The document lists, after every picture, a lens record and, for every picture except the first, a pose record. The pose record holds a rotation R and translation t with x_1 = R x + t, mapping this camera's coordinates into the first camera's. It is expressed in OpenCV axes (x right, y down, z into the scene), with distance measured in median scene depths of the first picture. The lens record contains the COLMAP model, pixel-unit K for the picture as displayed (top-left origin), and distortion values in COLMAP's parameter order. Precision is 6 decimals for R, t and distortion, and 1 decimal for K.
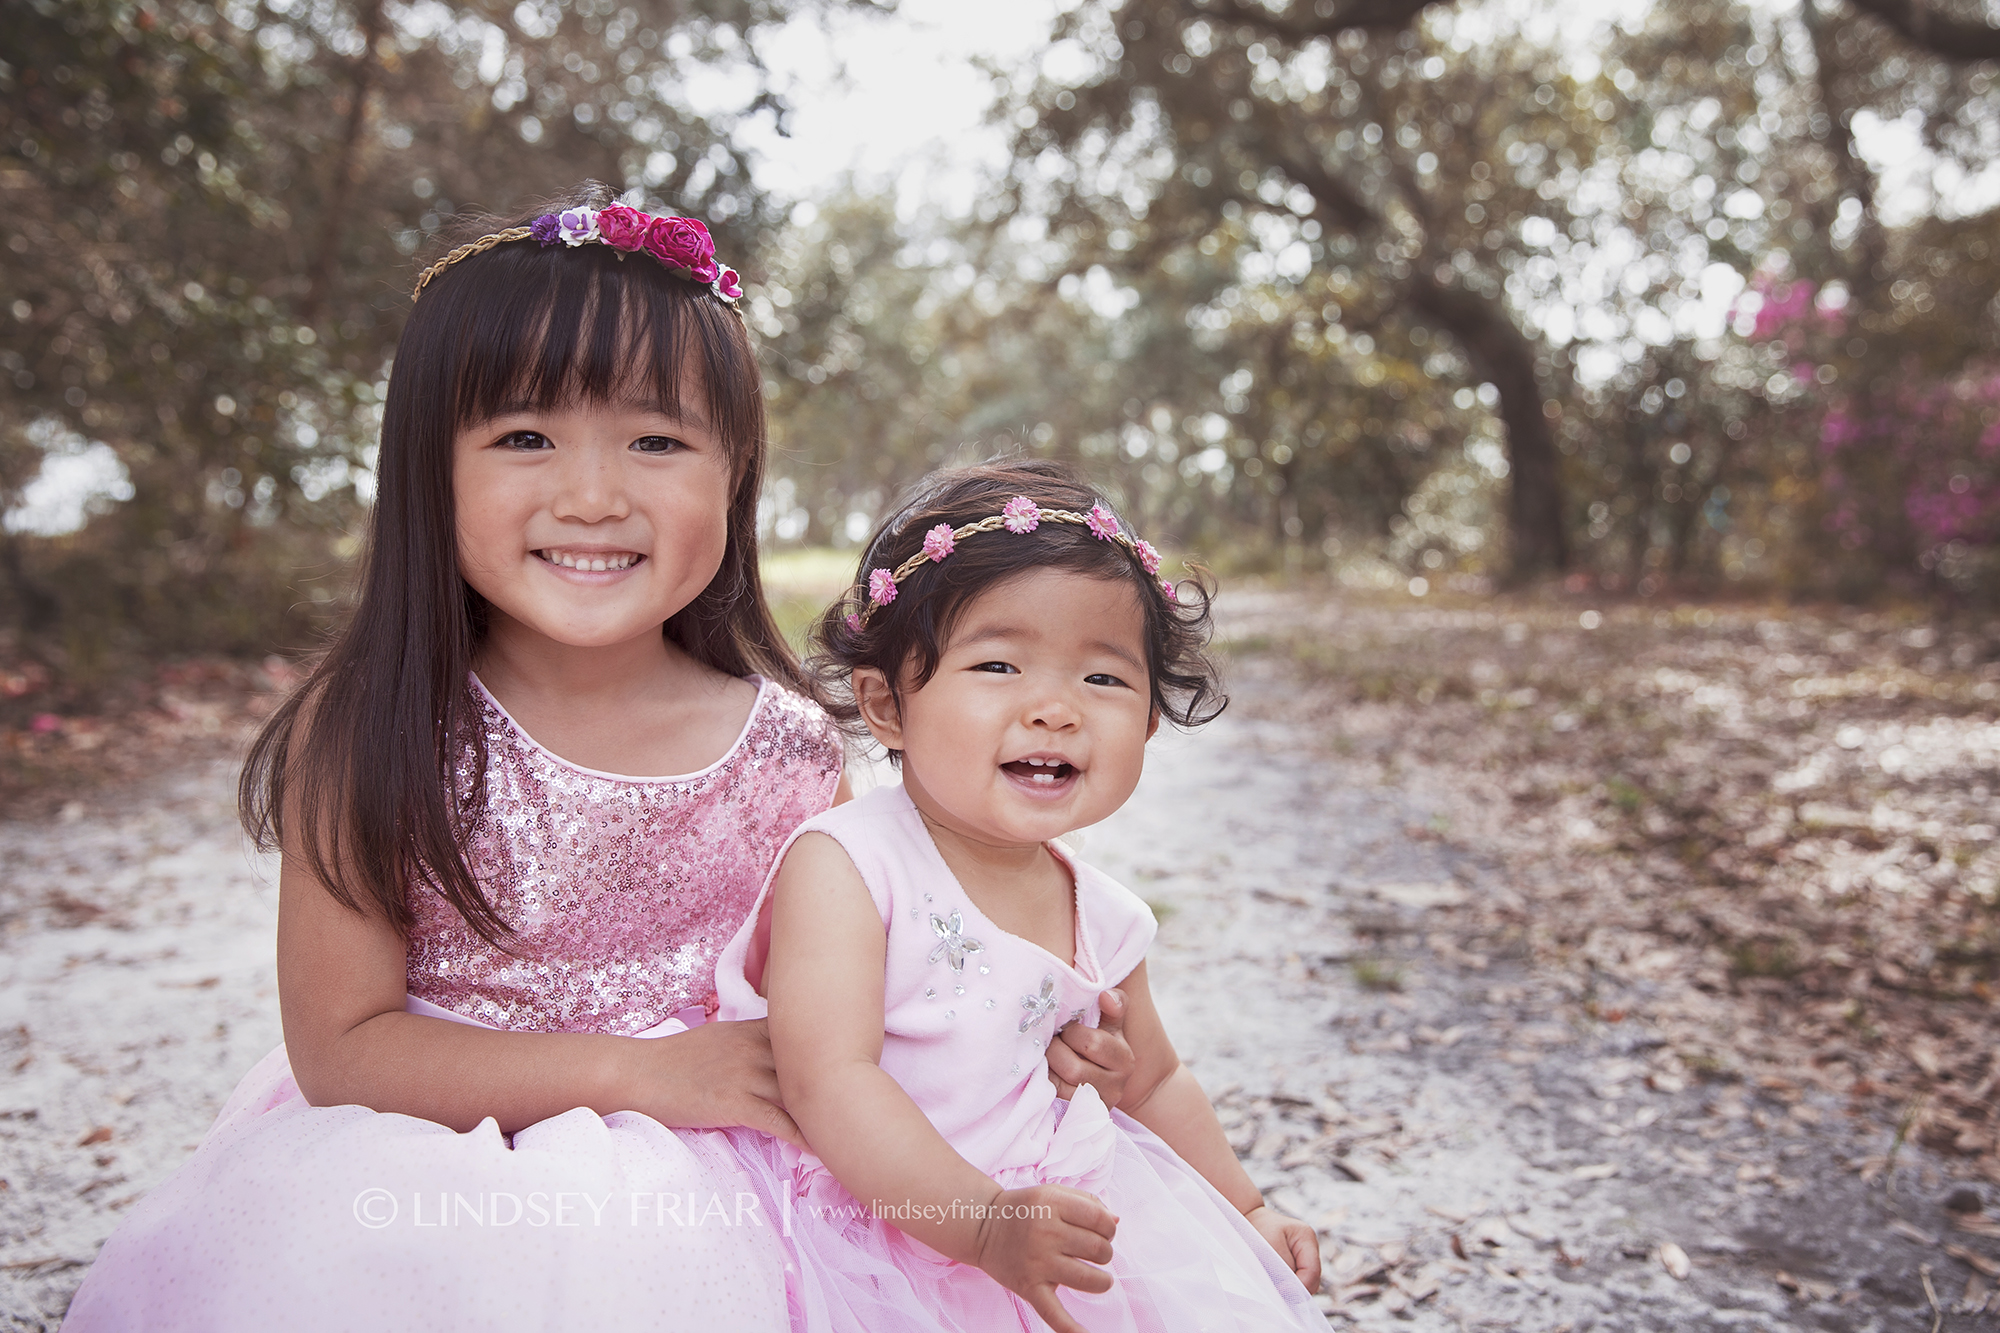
lens RADIAL K [[1778.4, 0, 1000.0], [0, 1778.4, 666.5], [0, 0, 1]] dist [-0.058715, 0.132481]
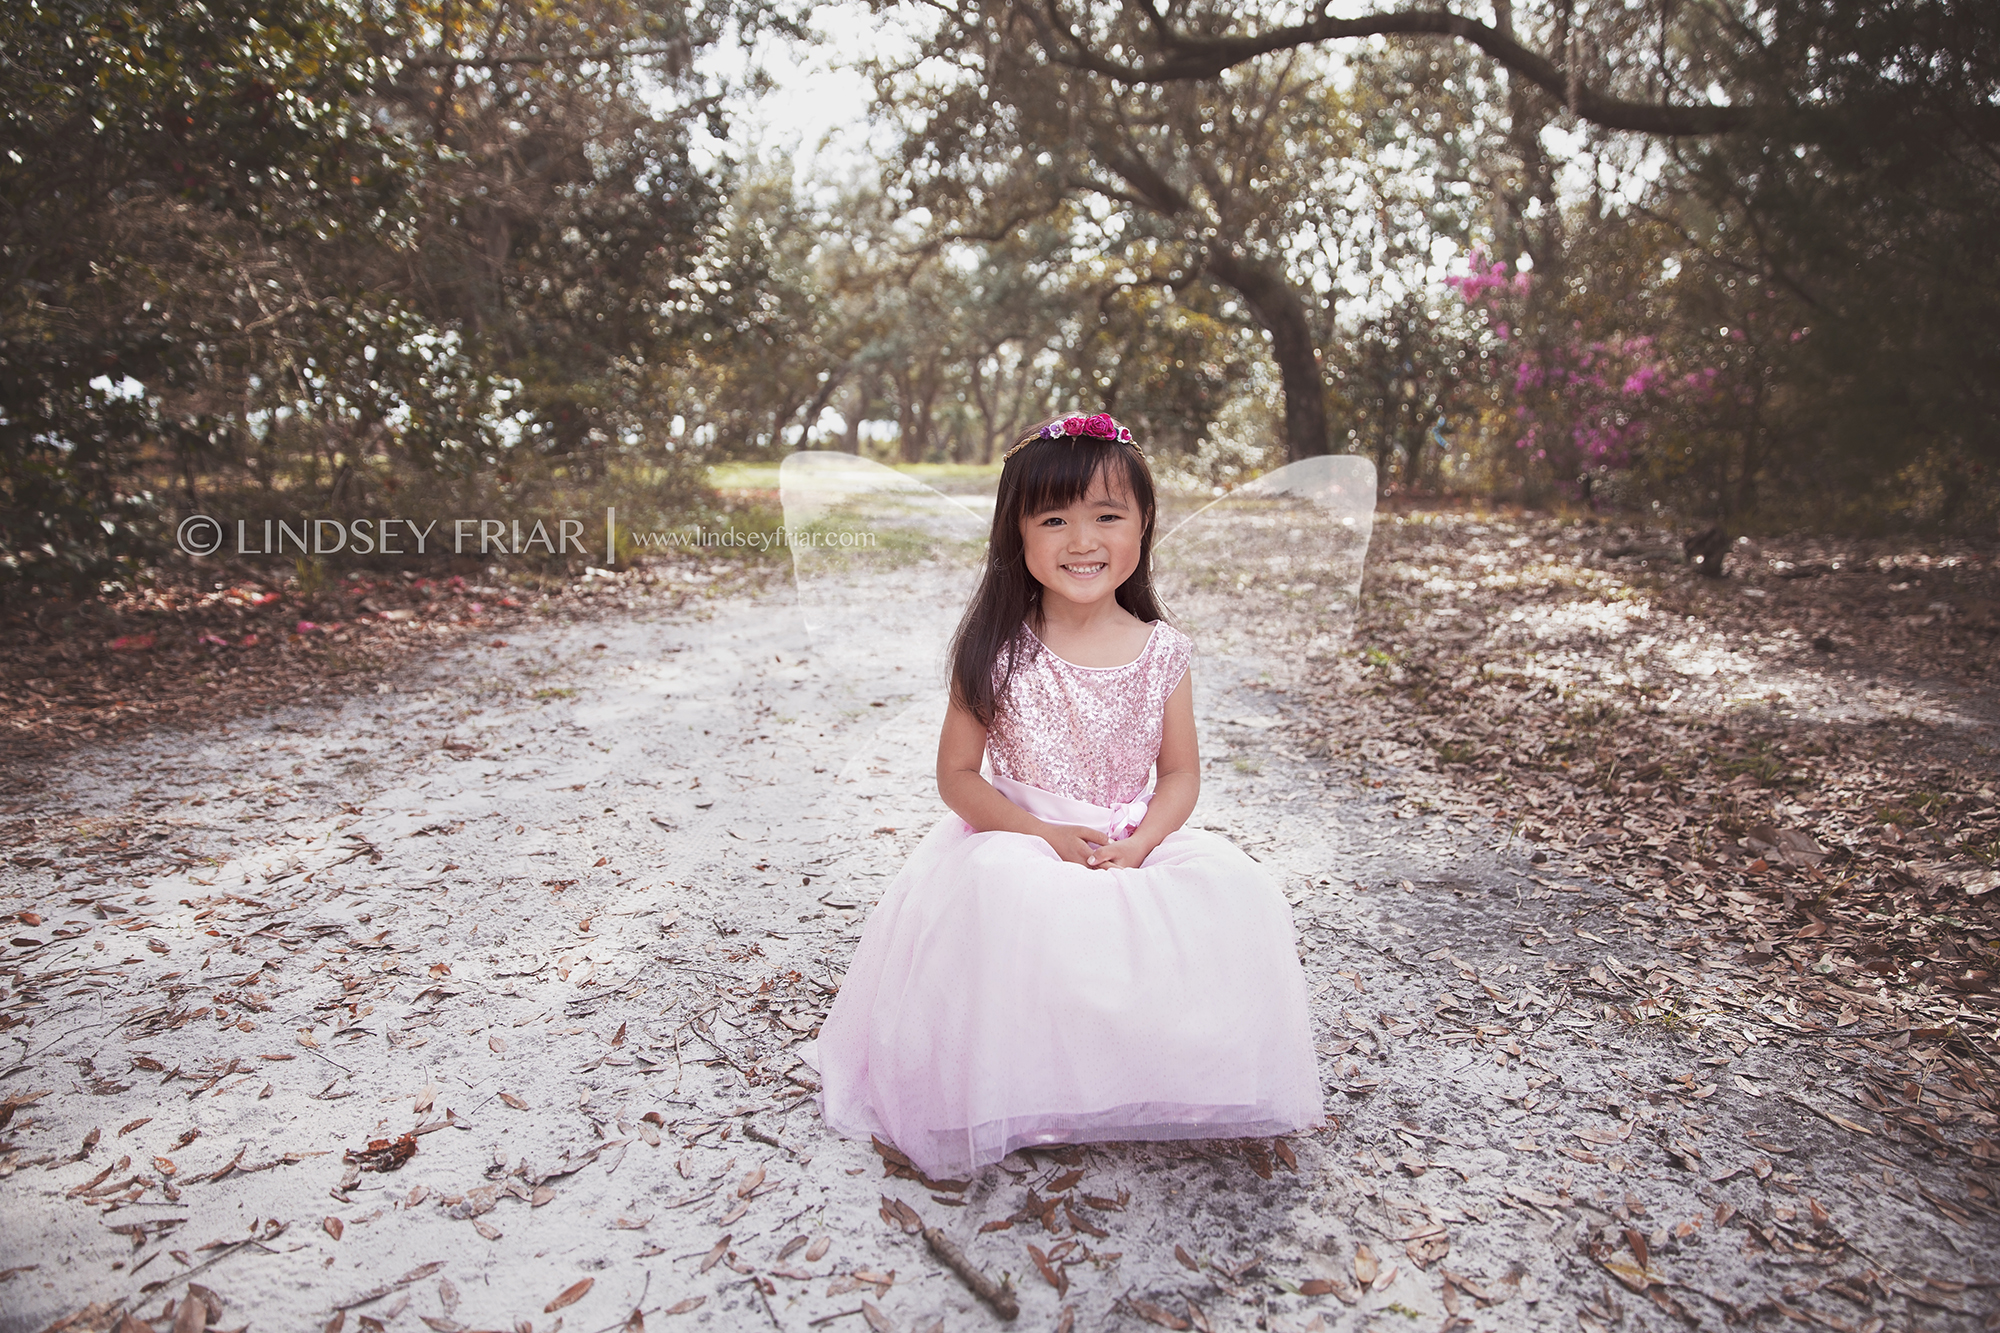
lens RADIAL K [[1411.9, 0, 1000.0], [0, 1411.9, 666.5], [0, 0, 1]] dist [-0.061241, 0.000121]
pose [[0.996443, -0.018330, 0.082247, -0.101763], [0.011536, 0.996538, 0.082334, -0.031225], [-0.083471, -0.081093, 0.993205, -0.258366]]
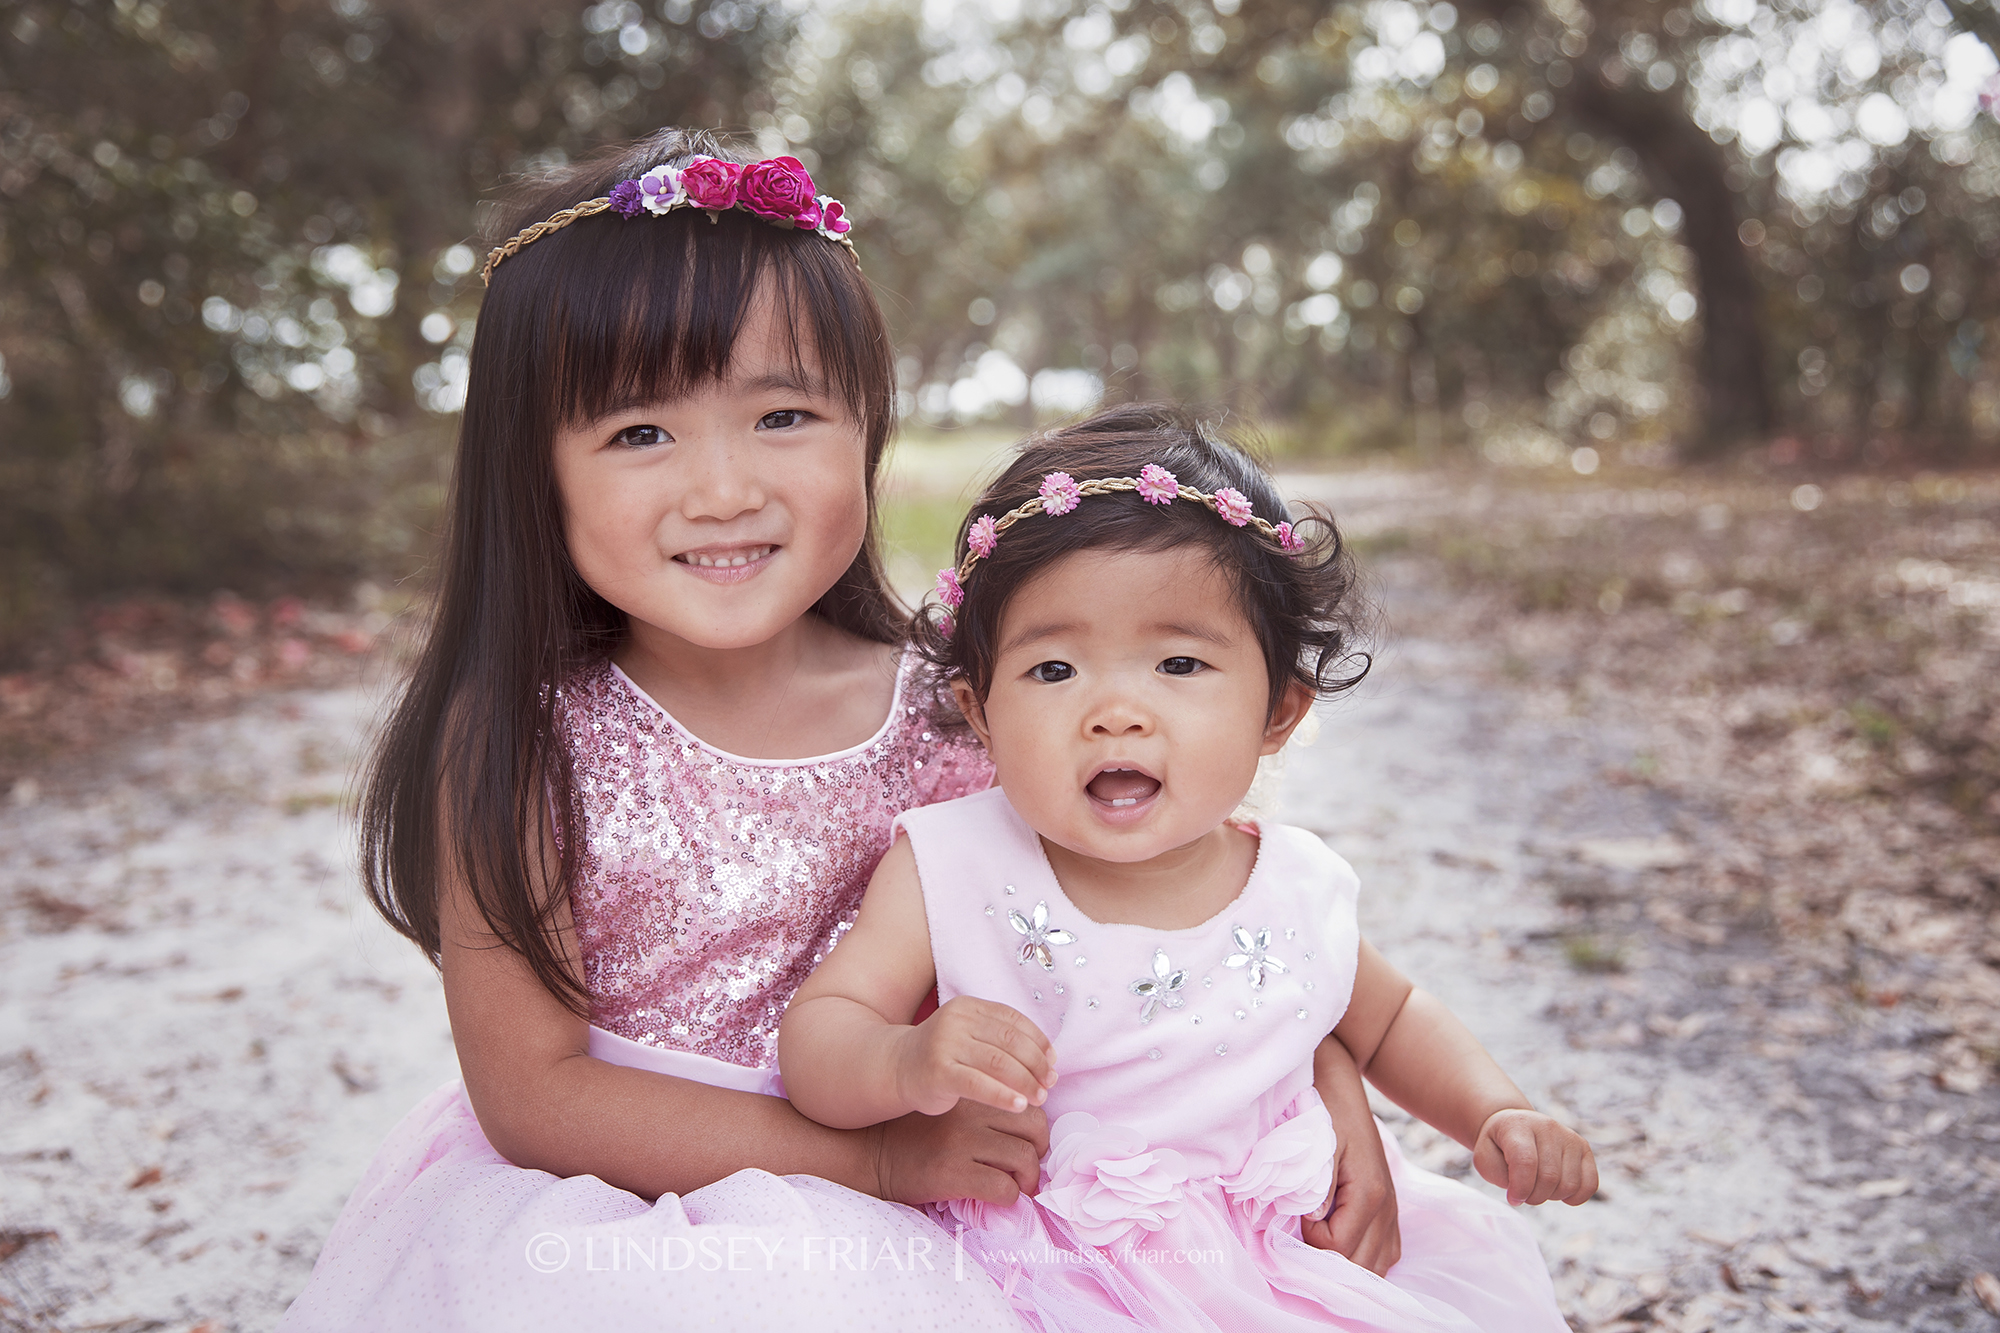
lens RADIAL K [[2150.8, 0, 1000.0], [0, 2150.8, 666.5], [0, 0, 1]] dist [0.008825, 0.151627]
pose [[0.999103, -0.026418, -0.033103, -0.022989], [0.027855, 0.998655, 0.043738, -0.011320], [0.031903, -0.044621, 0.998494, -0.024074]]
